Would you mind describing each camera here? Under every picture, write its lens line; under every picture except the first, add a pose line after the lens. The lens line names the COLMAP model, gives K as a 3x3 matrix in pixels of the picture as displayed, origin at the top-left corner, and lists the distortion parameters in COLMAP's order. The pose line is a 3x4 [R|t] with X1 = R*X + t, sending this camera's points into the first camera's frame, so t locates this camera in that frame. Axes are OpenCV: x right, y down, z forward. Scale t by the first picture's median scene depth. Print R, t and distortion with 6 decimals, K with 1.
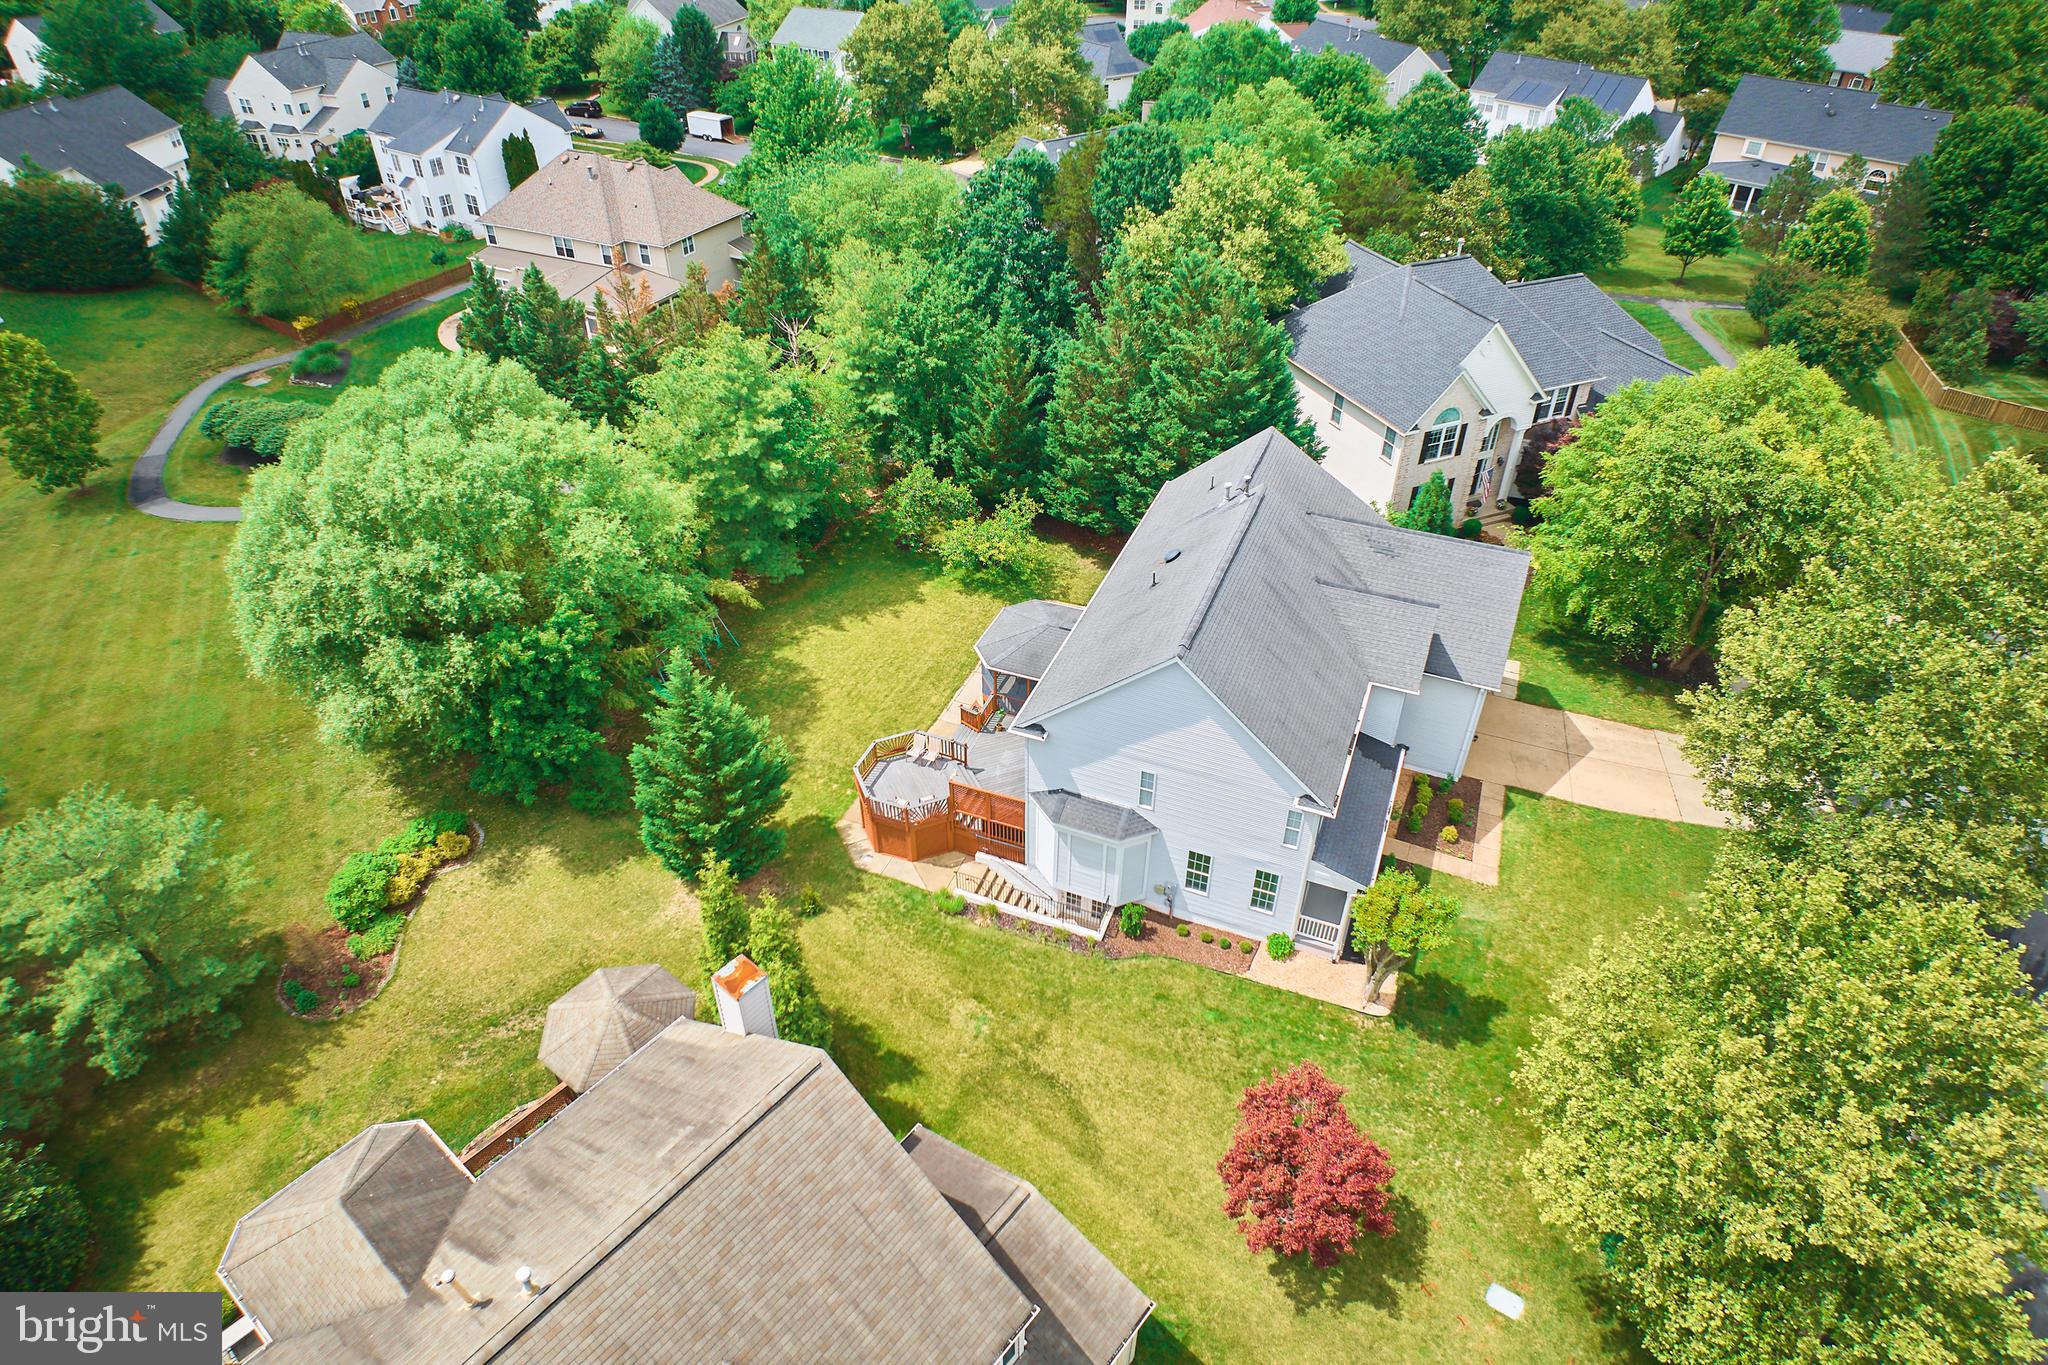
lens RADIAL K [[1222.6, 0, 1026.5], [0, 1222.6, 648.4], [0, 0, 1]] dist [-0.059824, 0.001433]
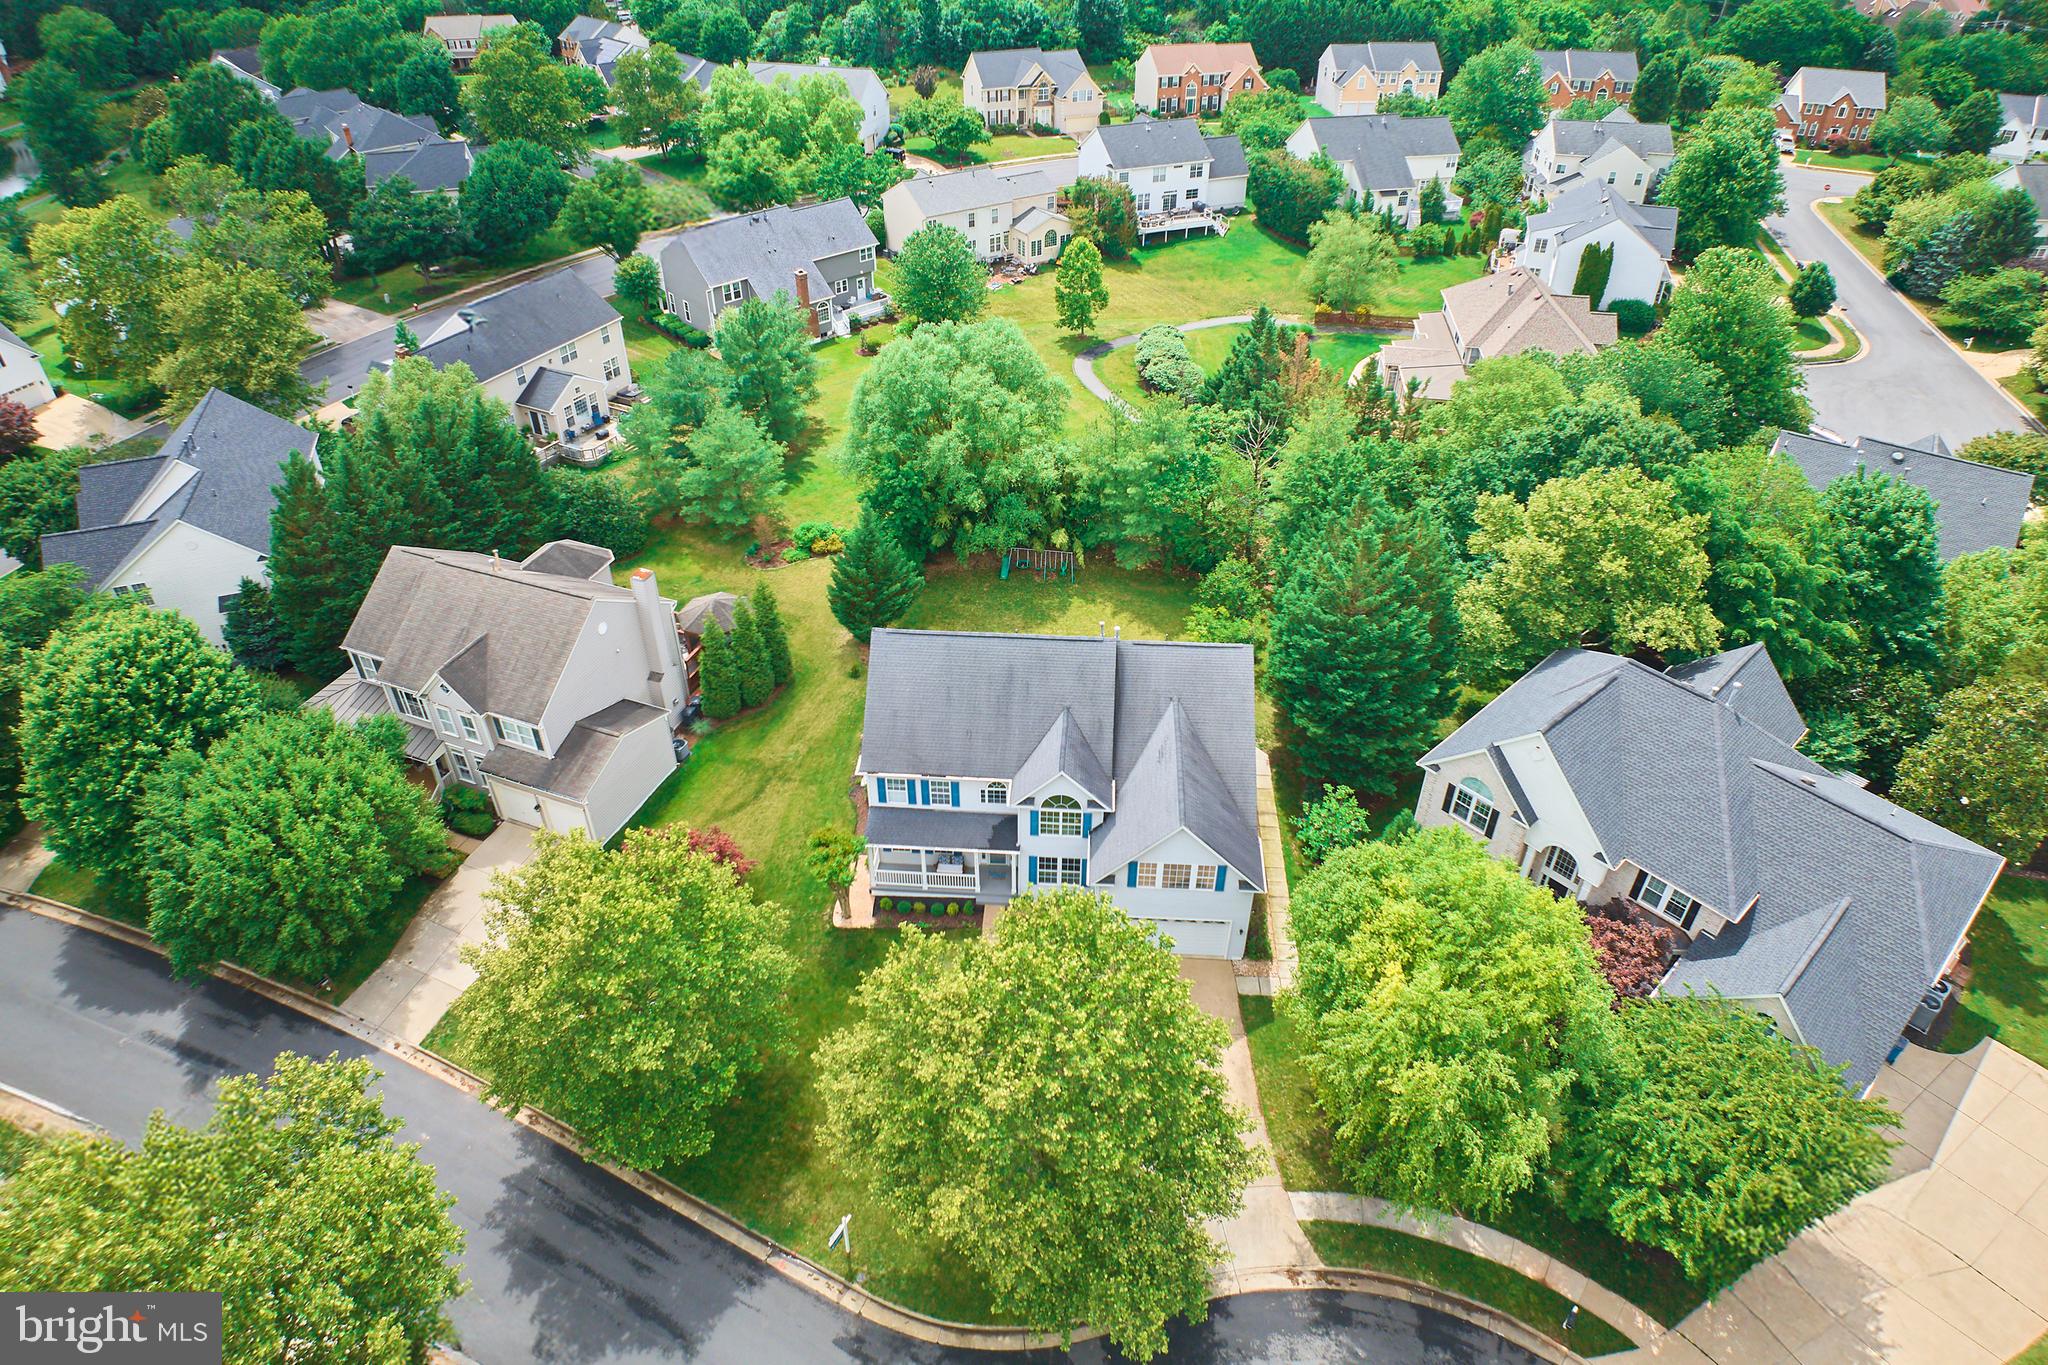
lens RADIAL K [[1208.3, 0, 1018.8], [0, 1208.3, 620.3], [0, 0, 1]] dist [-0.055381, -0.000221]
pose [[0.304839, 0.543151, -0.782343, 1.123517], [-0.559015, 0.767096, 0.314747, -0.482107], [0.771087, 0.341394, 0.537470, 0.234054]]
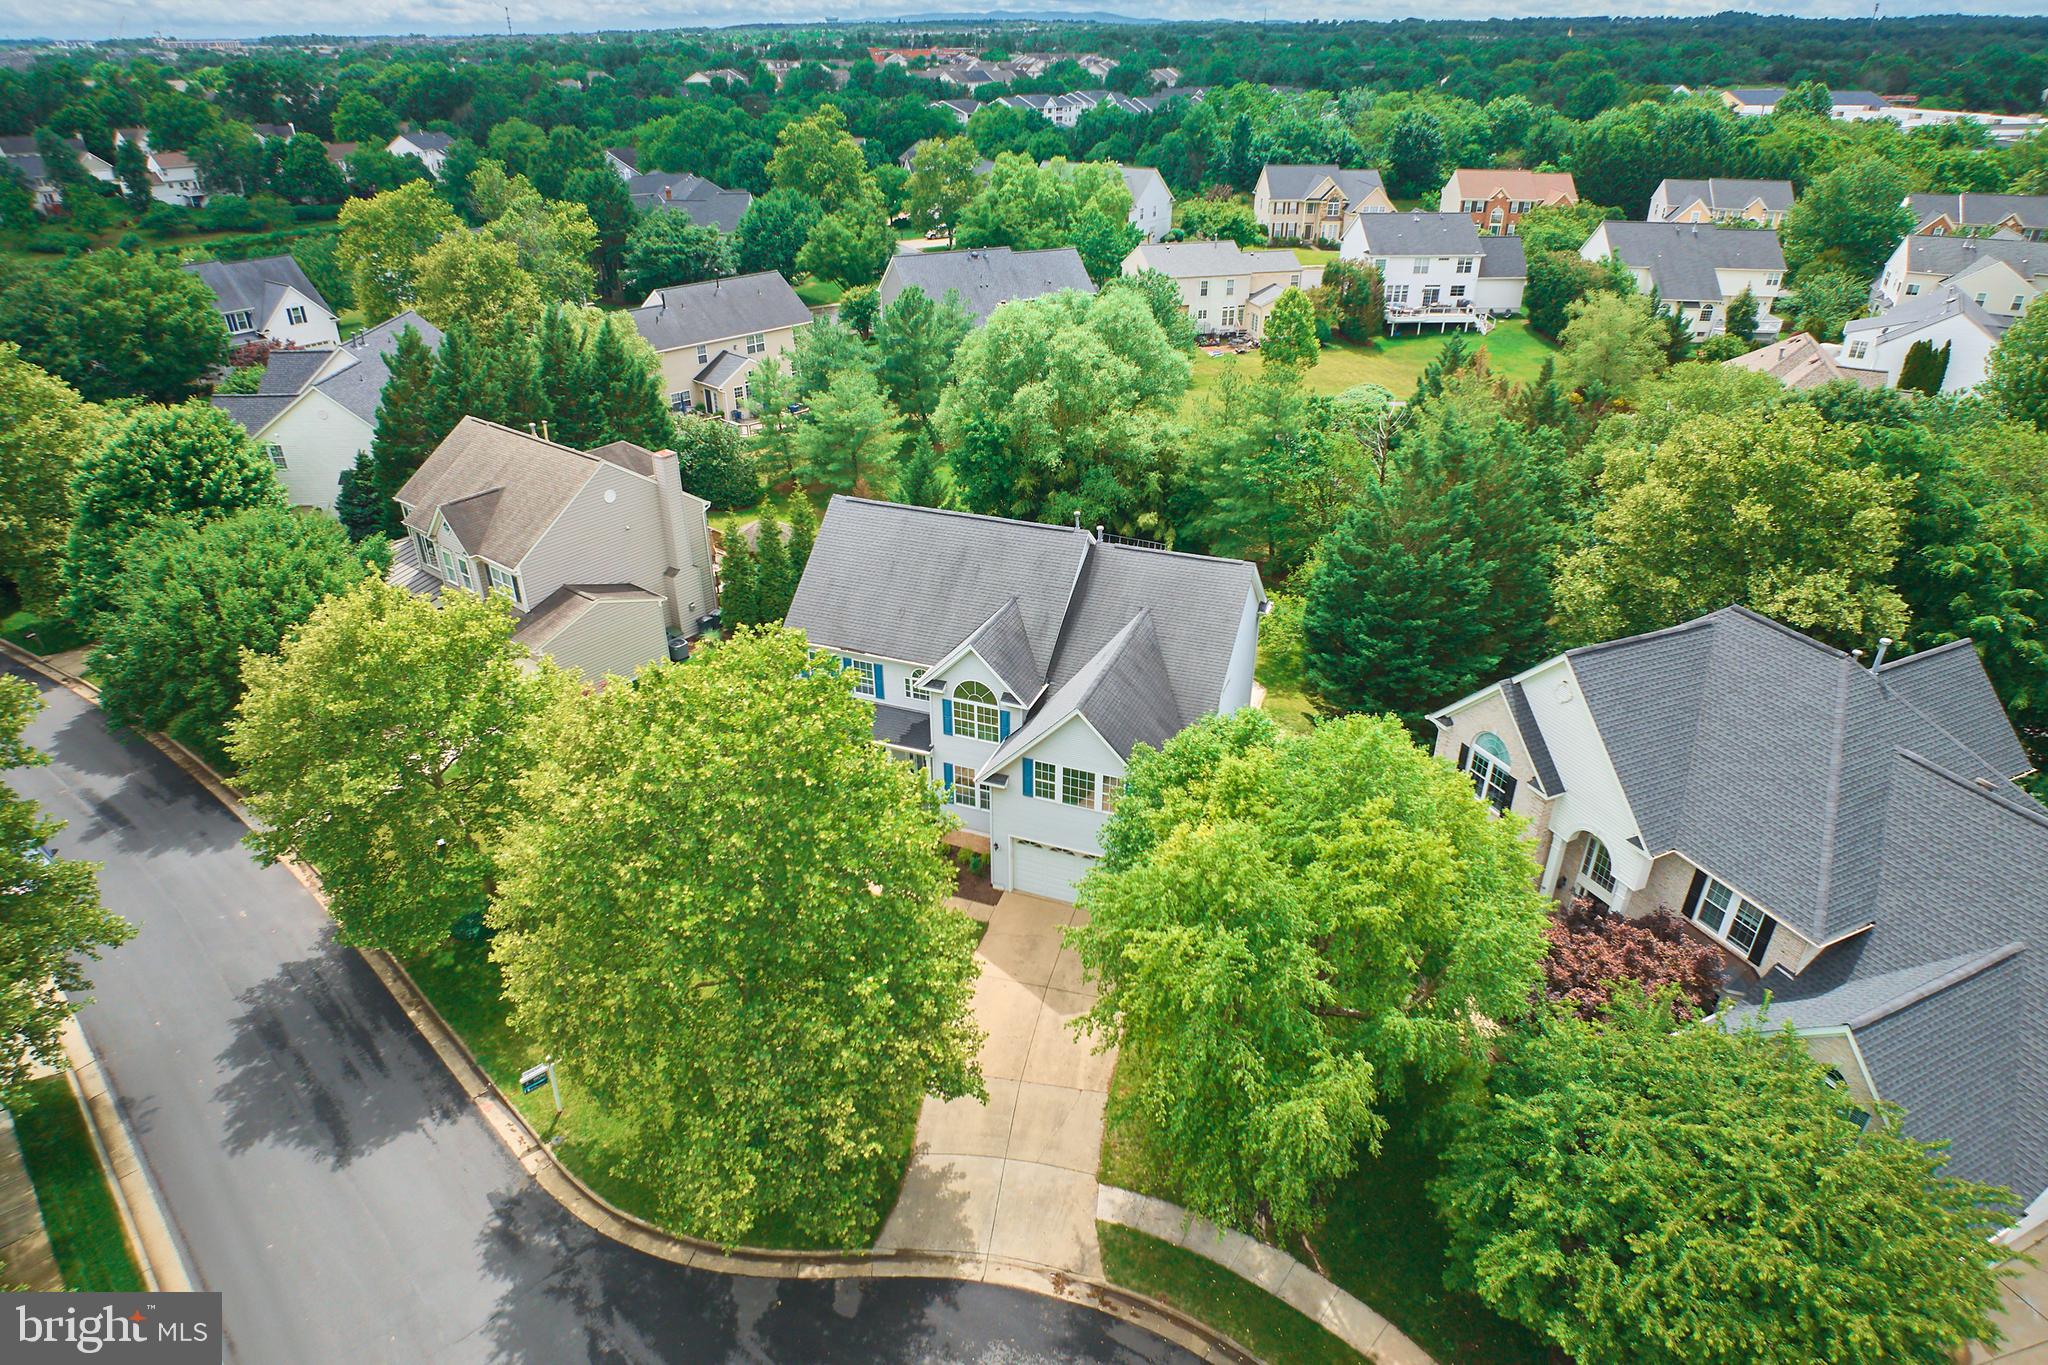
lens RADIAL K [[1198.4, 0, 1024.0], [0, 1198.4, 682.5], [0, 0, 1]] dist [-0.038627, 0.001861]
pose [[0.012295, 0.479989, -0.877188, 1.175332], [-0.588524, 0.712688, 0.381727, -0.404632], [0.808386, 0.511553, 0.291248, 0.702757]]
